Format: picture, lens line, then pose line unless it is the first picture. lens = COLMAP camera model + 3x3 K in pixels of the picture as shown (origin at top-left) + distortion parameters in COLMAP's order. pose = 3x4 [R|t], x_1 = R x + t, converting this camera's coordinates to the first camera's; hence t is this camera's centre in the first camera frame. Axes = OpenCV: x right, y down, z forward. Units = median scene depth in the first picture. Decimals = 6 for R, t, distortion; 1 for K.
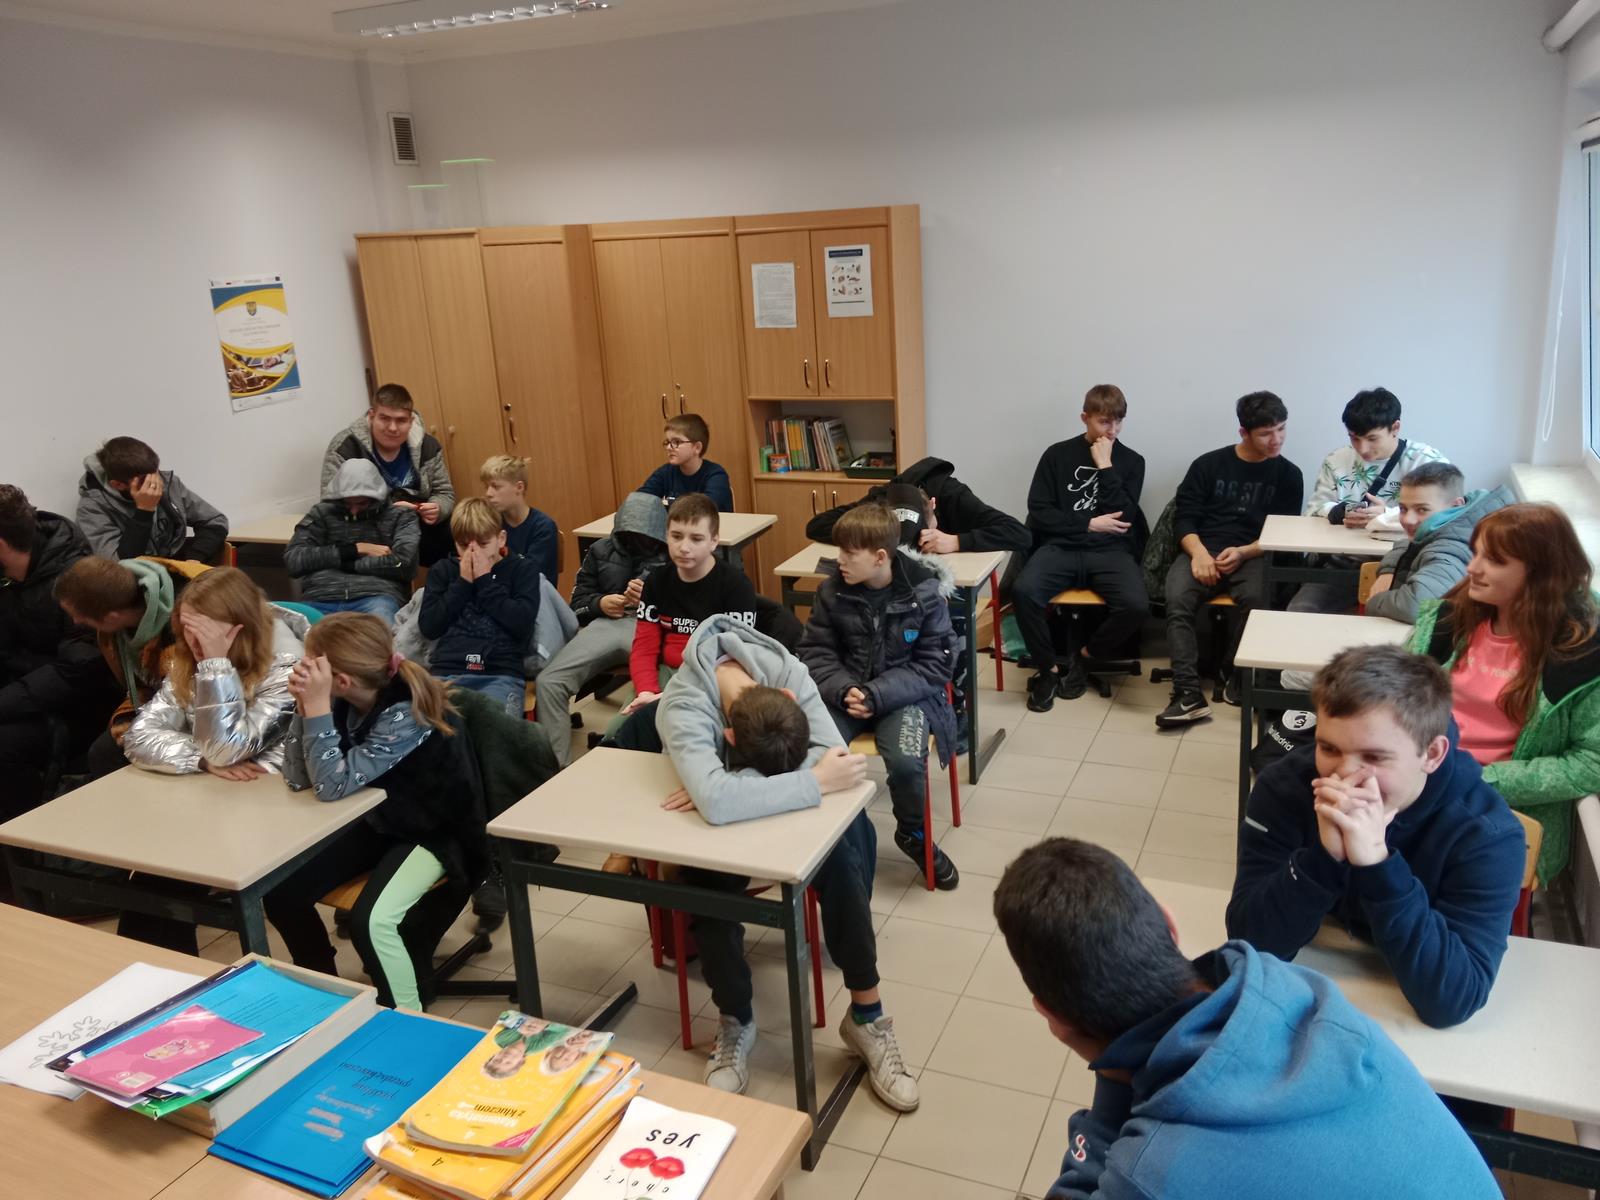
lens RADIAL K [[1261.3, 0, 798.9], [0, 1261.3, 596.9], [0, 0, 1]] dist [0.120033, -0.181691]
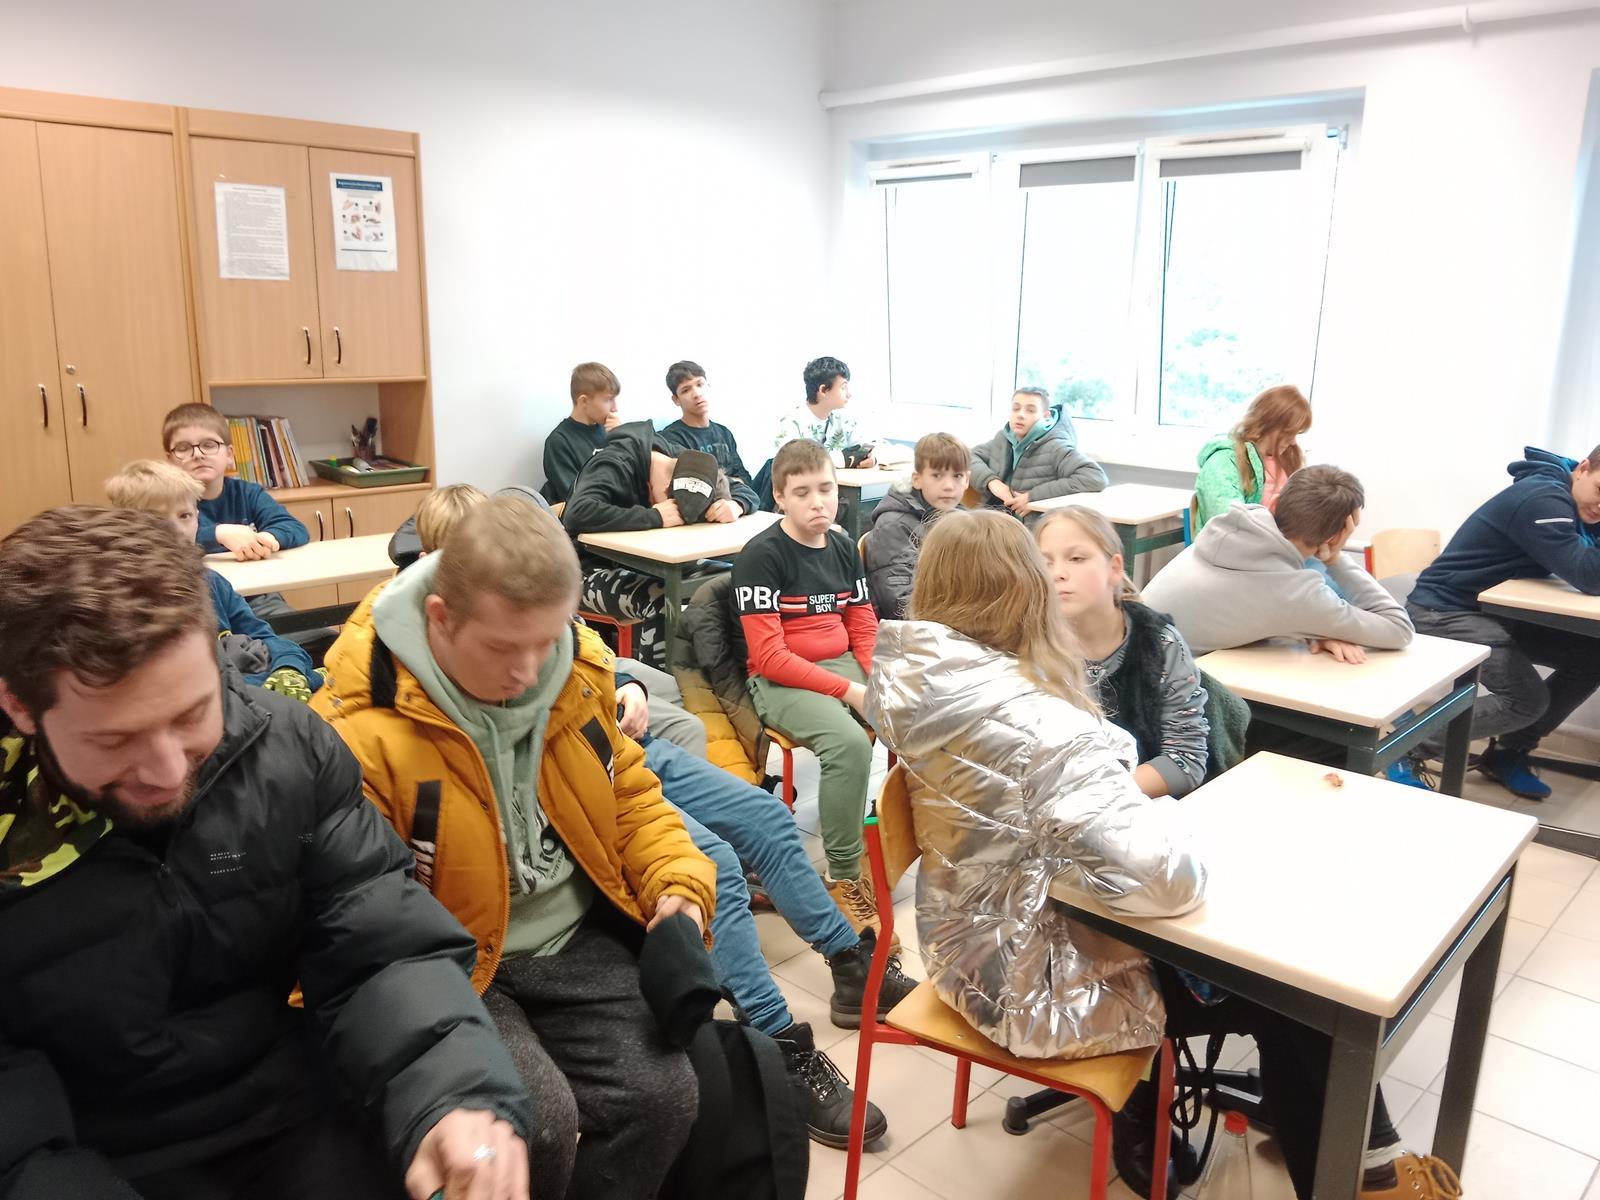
lens RADIAL K [[1261.3, 0, 798.9], [0, 1261.3, 596.9], [0, 0, 1]] dist [0.120033, -0.181691]
pose [[0.334321, -0.153947, 0.929801, -0.611605], [0.224664, 0.971146, 0.080011, -0.035087], [-0.915290, 0.182143, 0.359261, 0.524841]]
